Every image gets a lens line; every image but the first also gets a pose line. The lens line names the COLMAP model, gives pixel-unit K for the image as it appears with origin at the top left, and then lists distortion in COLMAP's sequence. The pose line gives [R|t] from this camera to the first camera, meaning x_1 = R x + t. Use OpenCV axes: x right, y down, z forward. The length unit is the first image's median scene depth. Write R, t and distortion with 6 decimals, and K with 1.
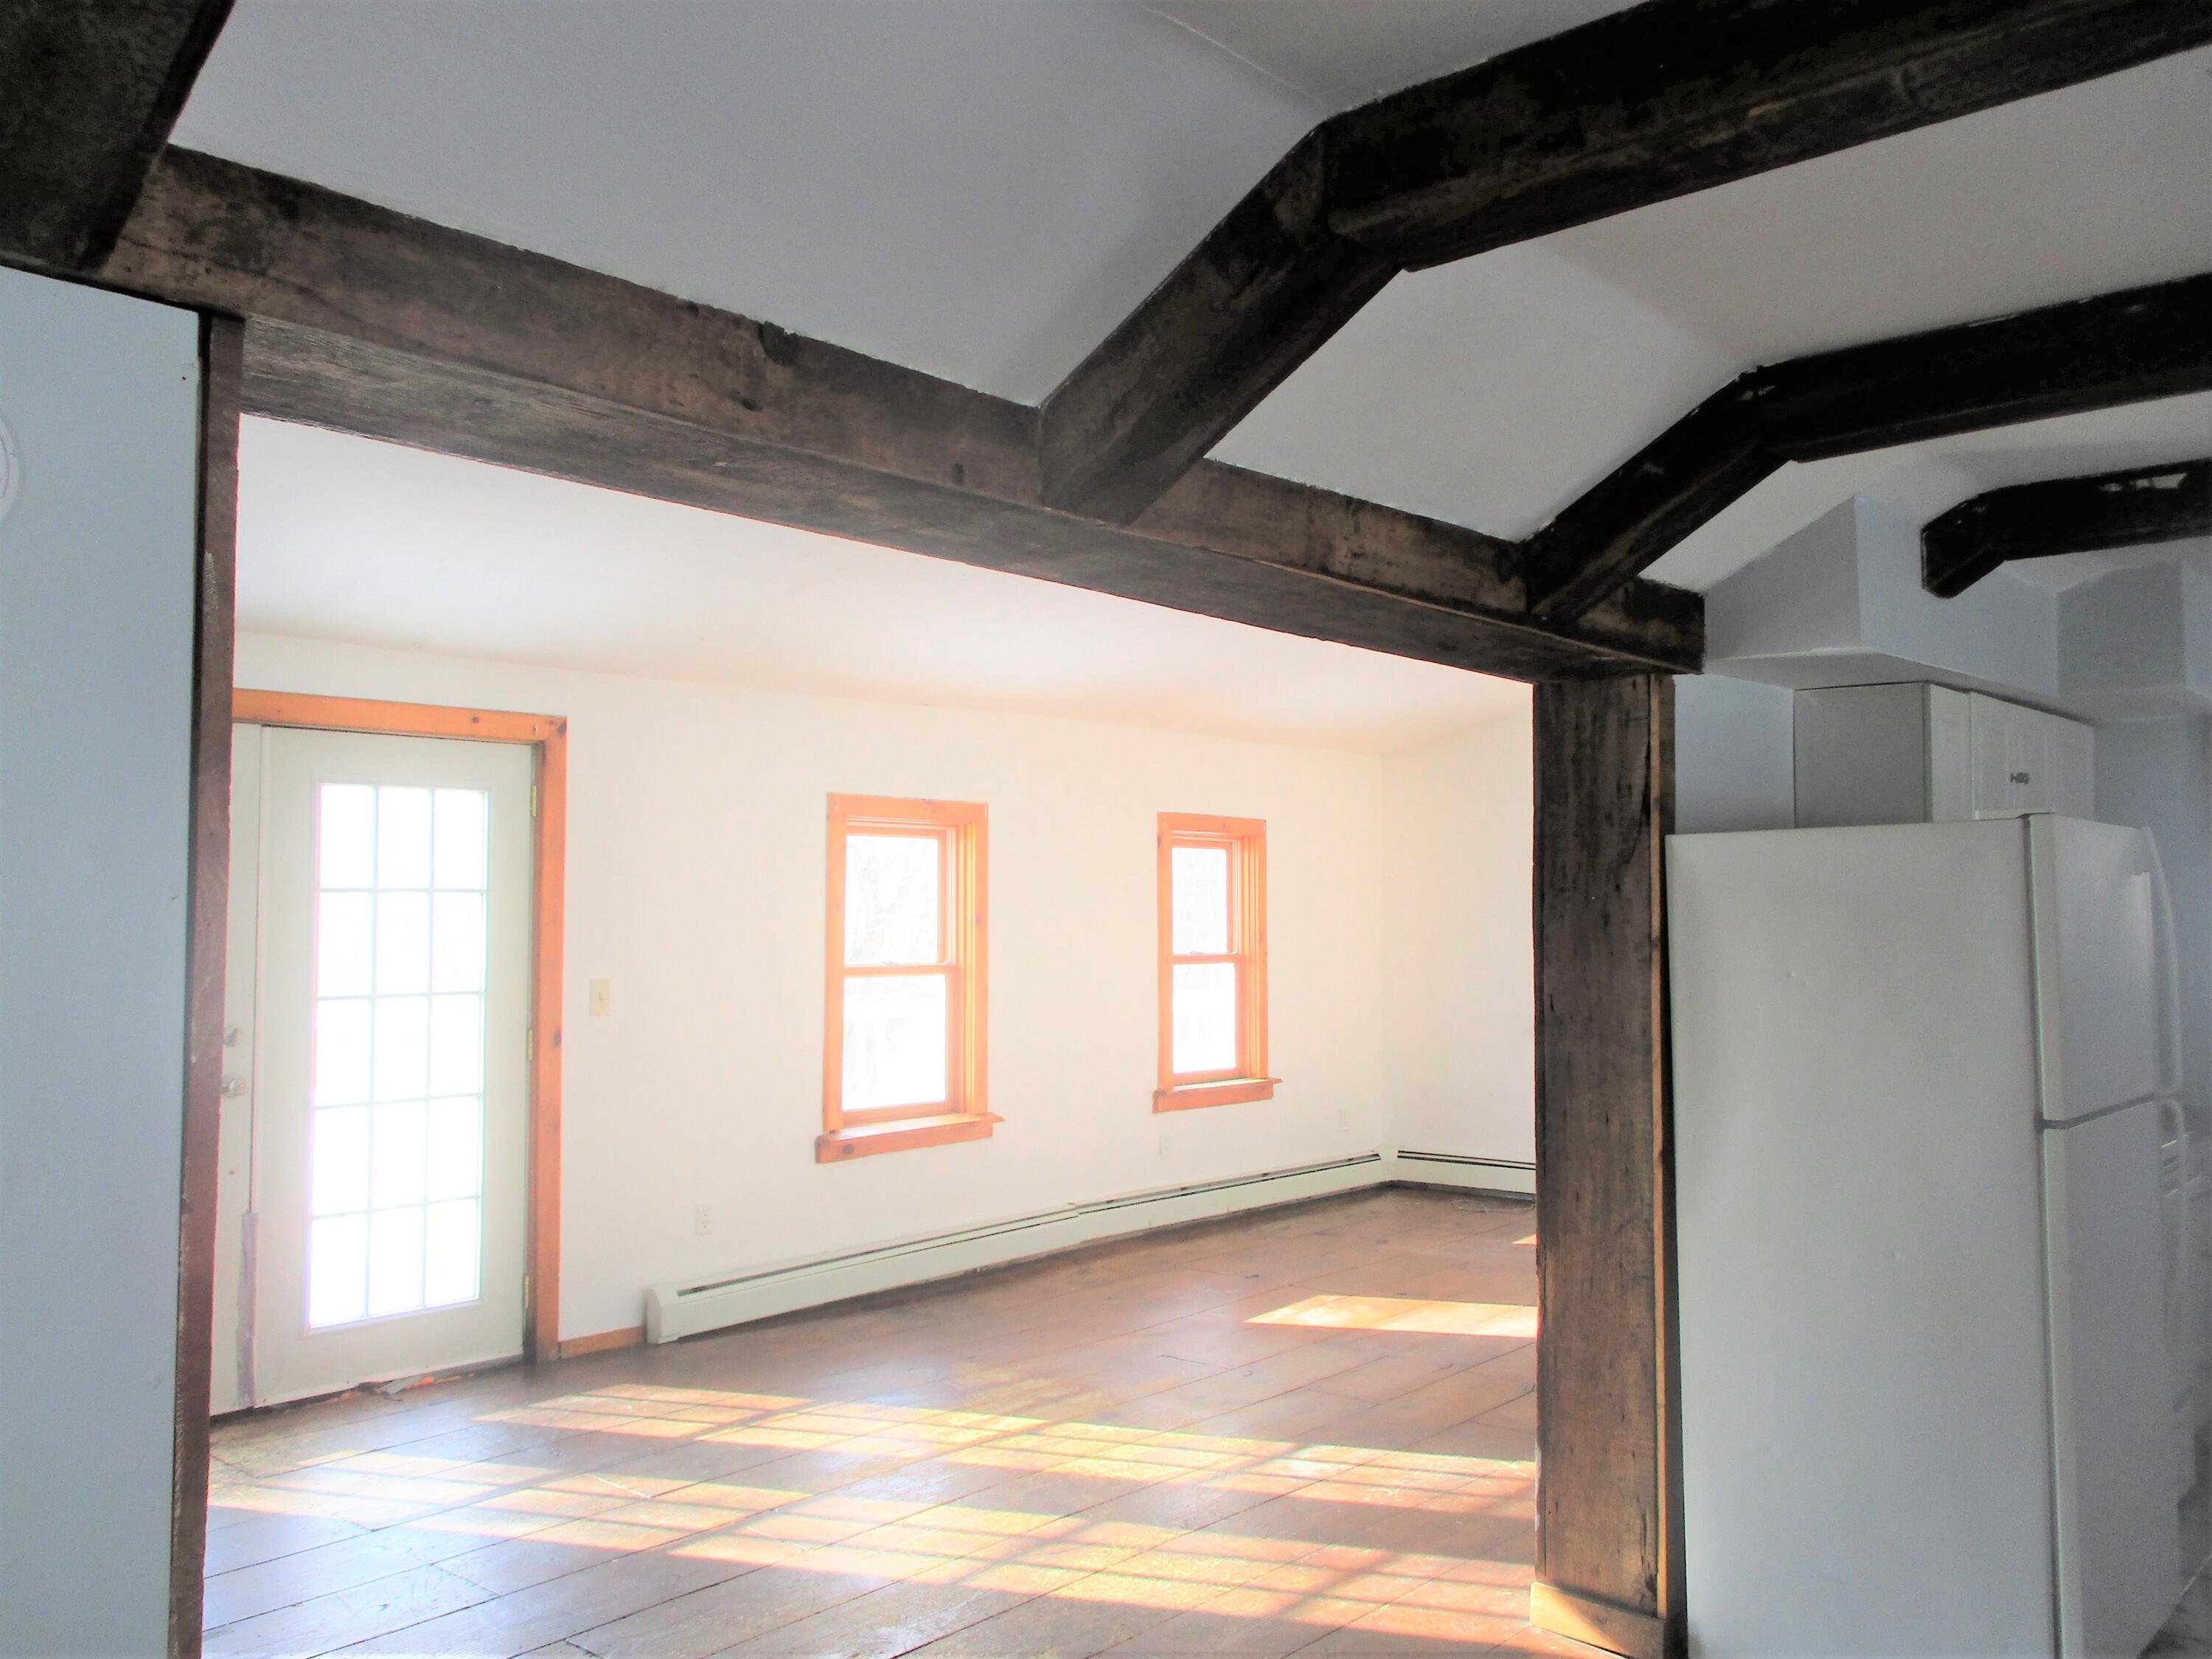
lens RADIAL K [[1647.7, 0, 1109.1], [0, 1647.7, 822.6], [0, 0, 1]] dist [-0.037893, 0.001306]
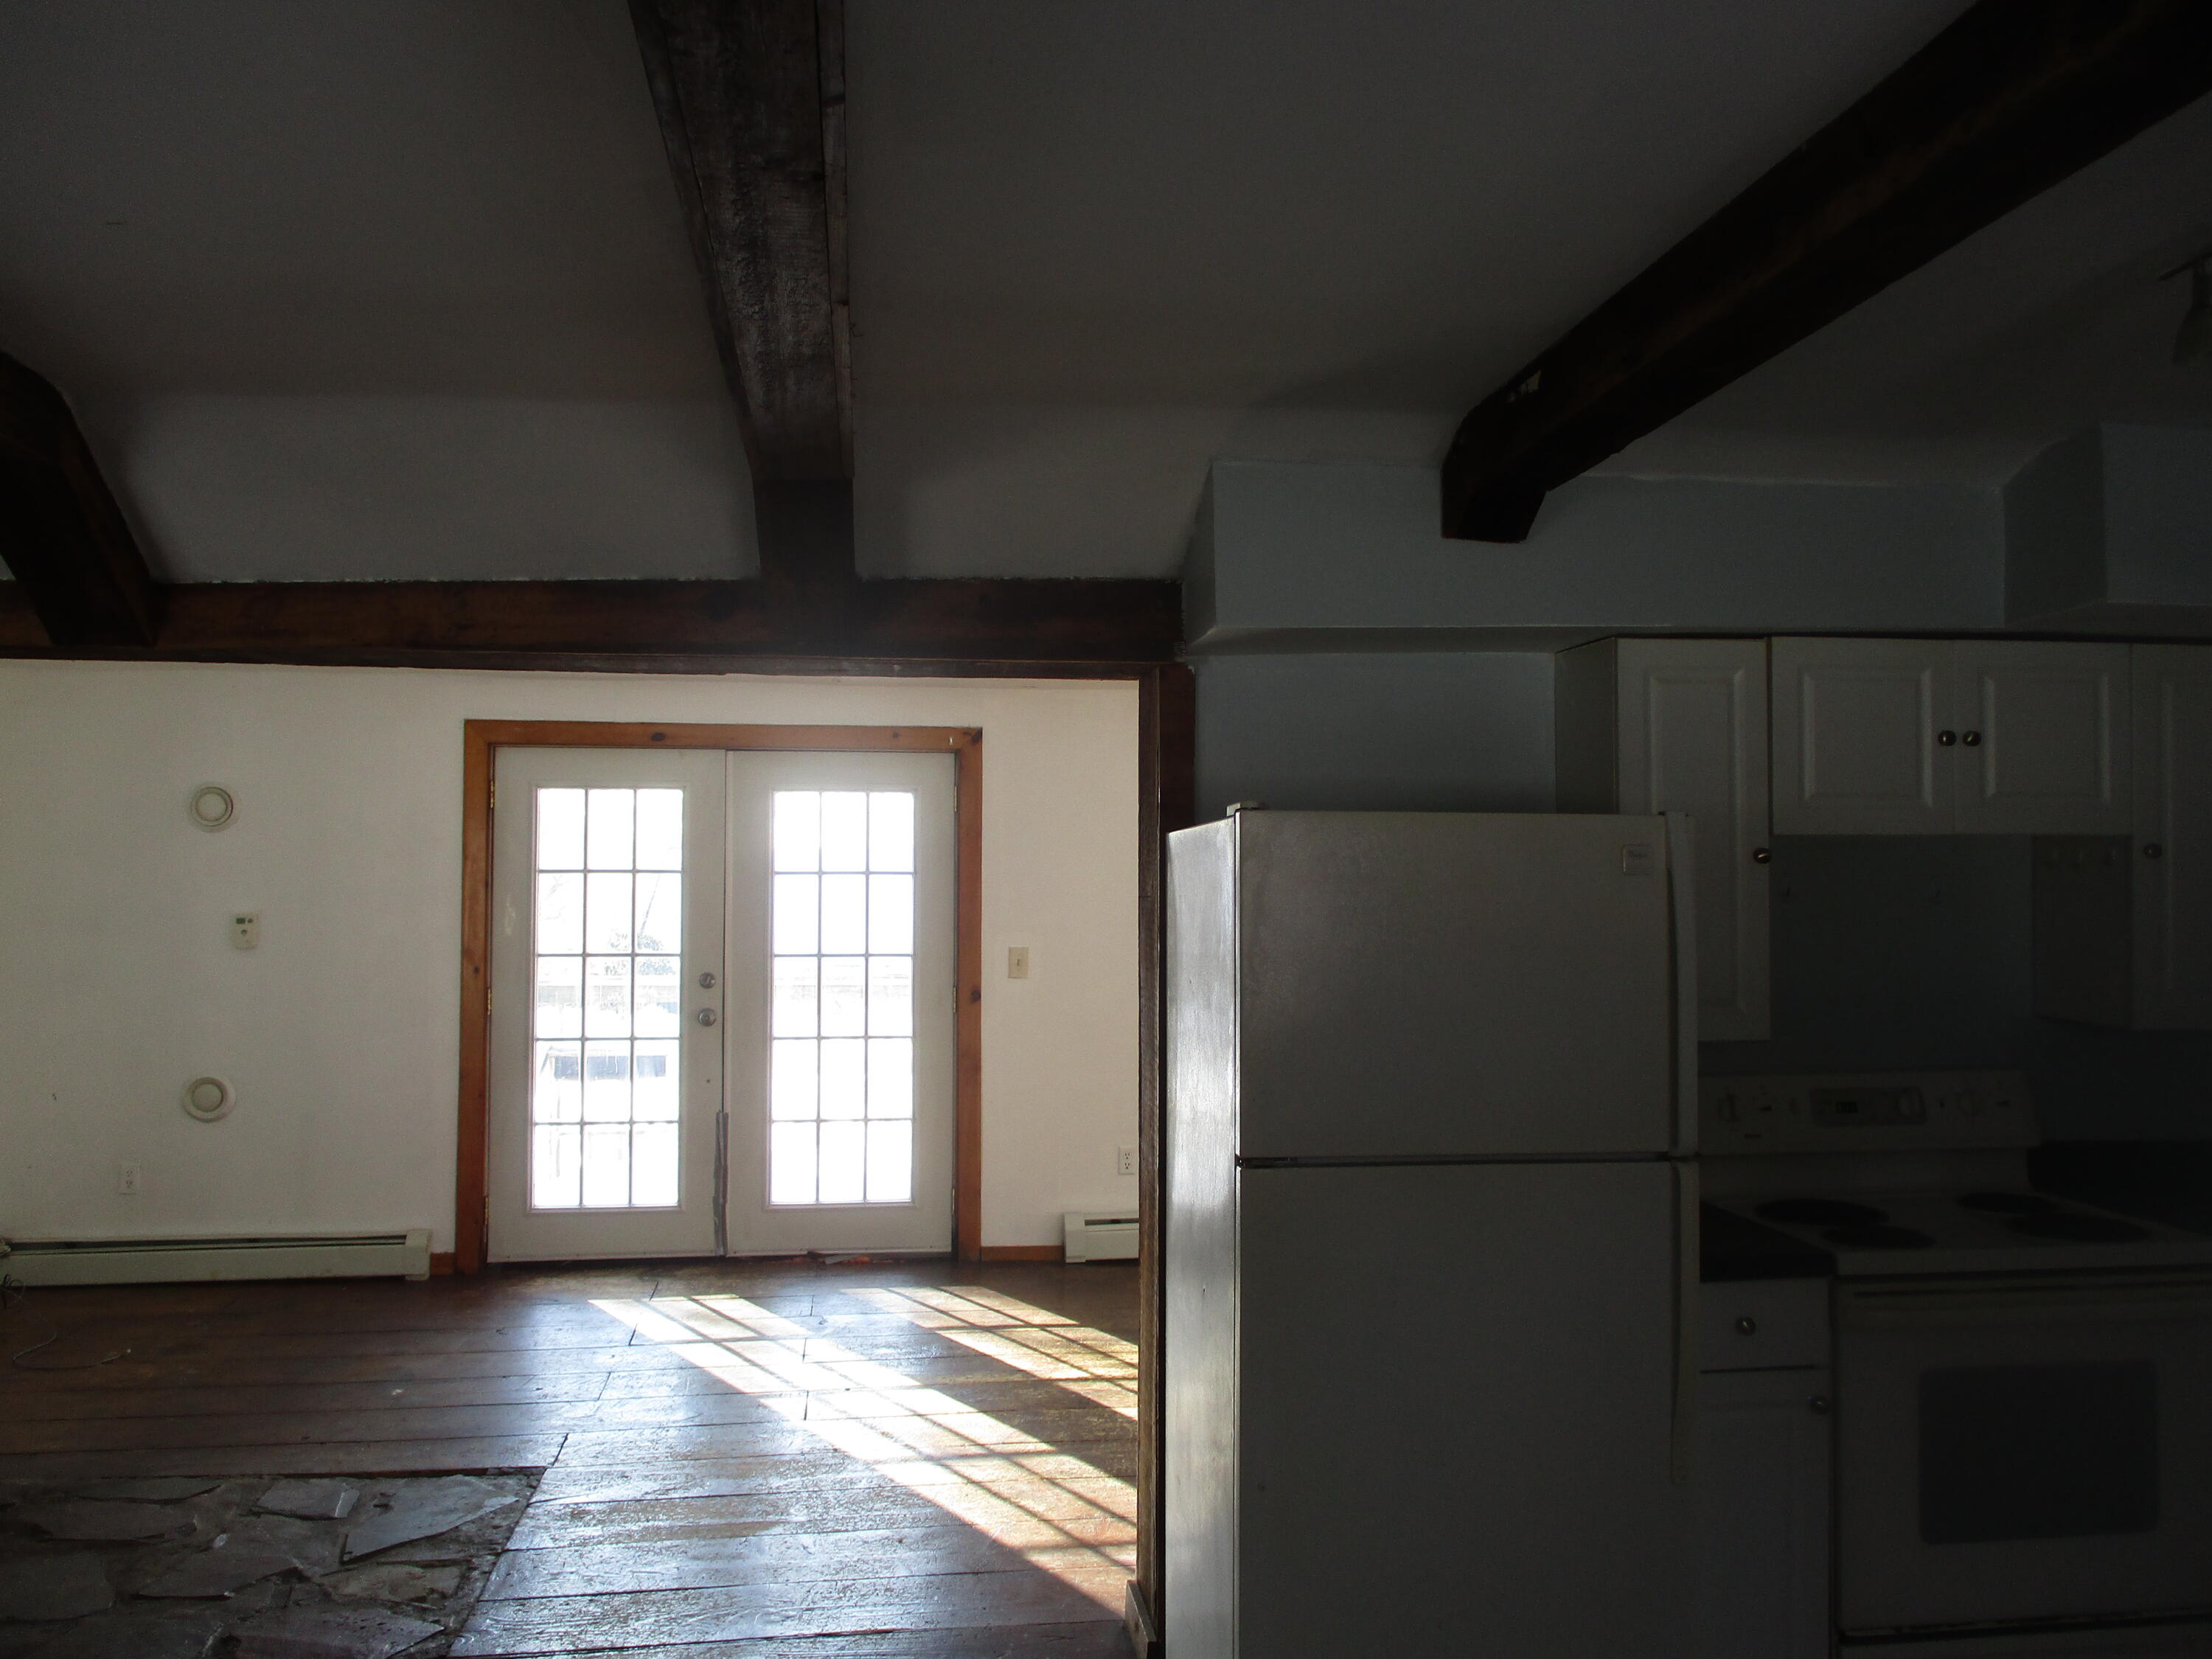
lens RADIAL K [[1647.7, 0, 1109.1], [0, 1647.7, 822.6], [0, 0, 1]] dist [-0.037893, 0.001306]
pose [[0.784433, -0.014879, -0.620035, 0.509397], [0.026451, 0.999605, 0.009477, -0.004069], [0.619650, -0.023835, 0.784517, 0.120652]]
